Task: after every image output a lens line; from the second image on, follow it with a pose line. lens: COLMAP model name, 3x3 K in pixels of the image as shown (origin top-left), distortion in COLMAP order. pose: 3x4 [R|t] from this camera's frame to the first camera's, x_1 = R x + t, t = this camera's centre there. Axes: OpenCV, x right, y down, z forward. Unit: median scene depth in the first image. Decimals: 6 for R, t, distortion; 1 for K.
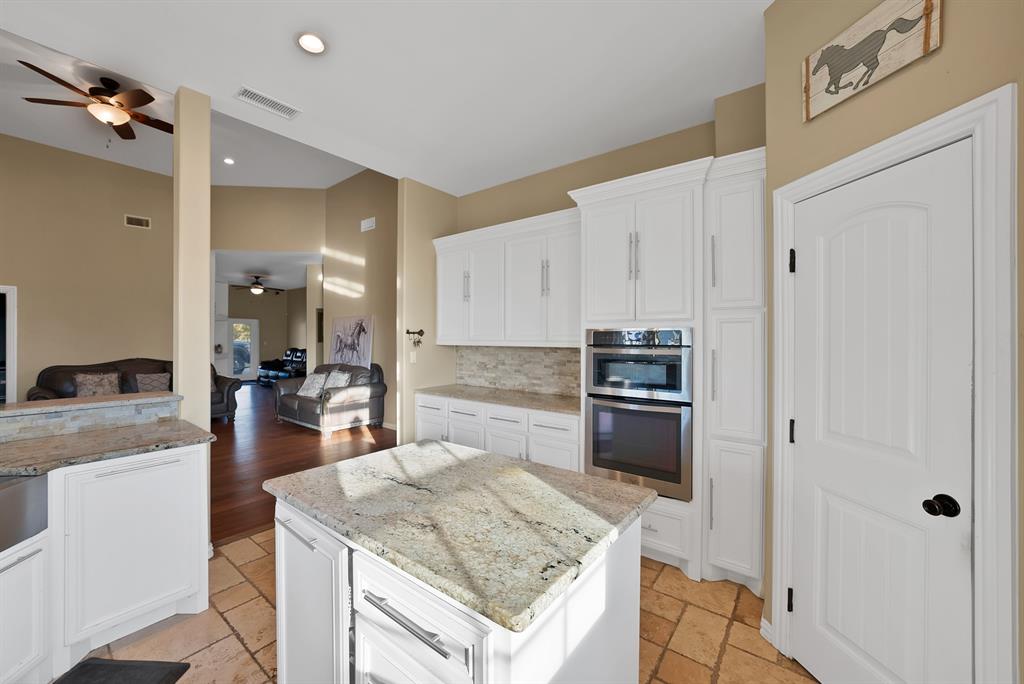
lens RADIAL K [[396.8, 0, 493.9], [0, 396.8, 336.3], [0, 0, 1]] dist [-0.010316, 0.000115]
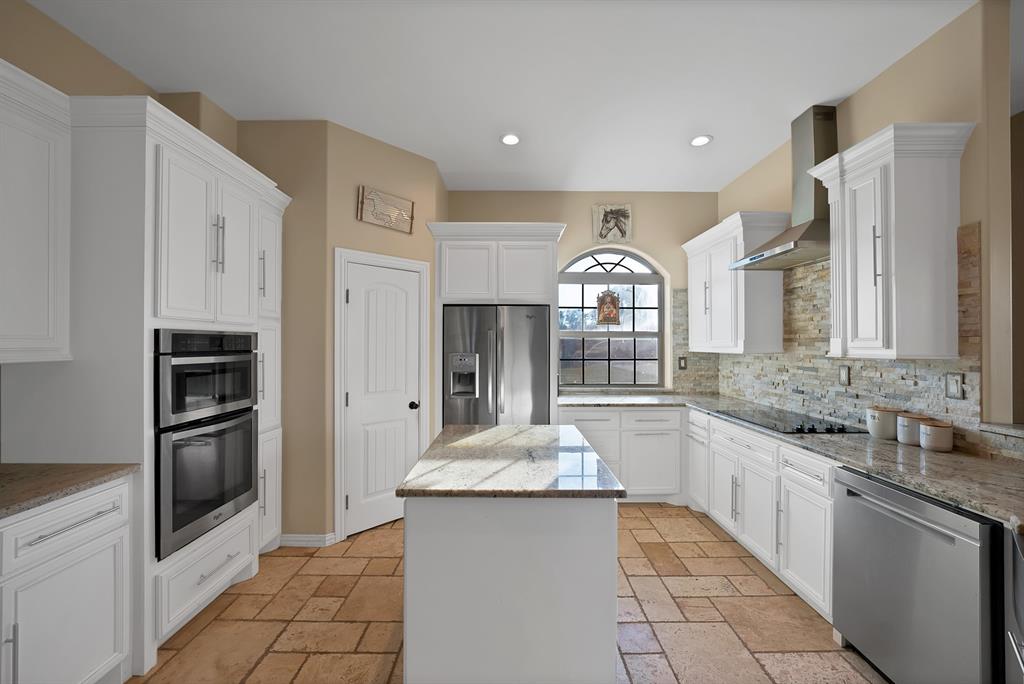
lens RADIAL K [[396.8, 0, 506.9], [0, 396.8, 339.4], [0, 0, 1]] dist [-0.010316, 0.000115]
pose [[-0.620719, 0.006288, 0.784008, -0.967289], [-0.002984, 0.999942, -0.010382, 0.005660], [-0.784027, -0.008784, -0.620664, 1.515183]]
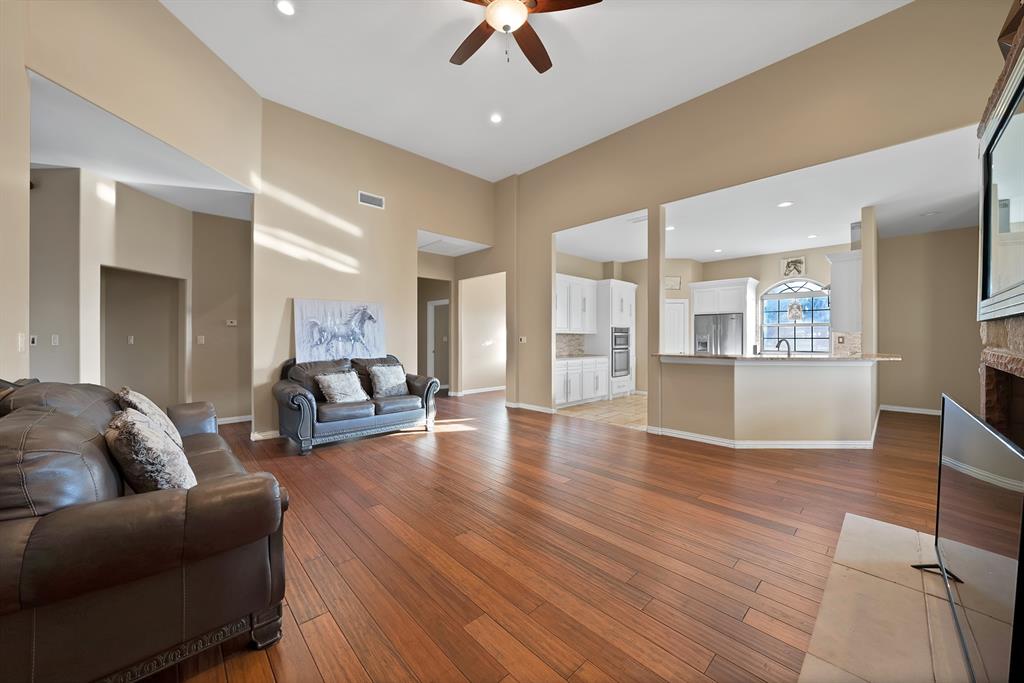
lens RADIAL K [[363.9, 0, 515.3], [0, 363.9, 338.2], [0, 0, 1]] dist [-0.002124, -0.000218]
pose [[0.139037, -0.002113, 0.990285, -4.075779], [-0.002262, 0.999994, 0.002451, 0.098619], [-0.990285, -0.002581, 0.139031, 2.132254]]
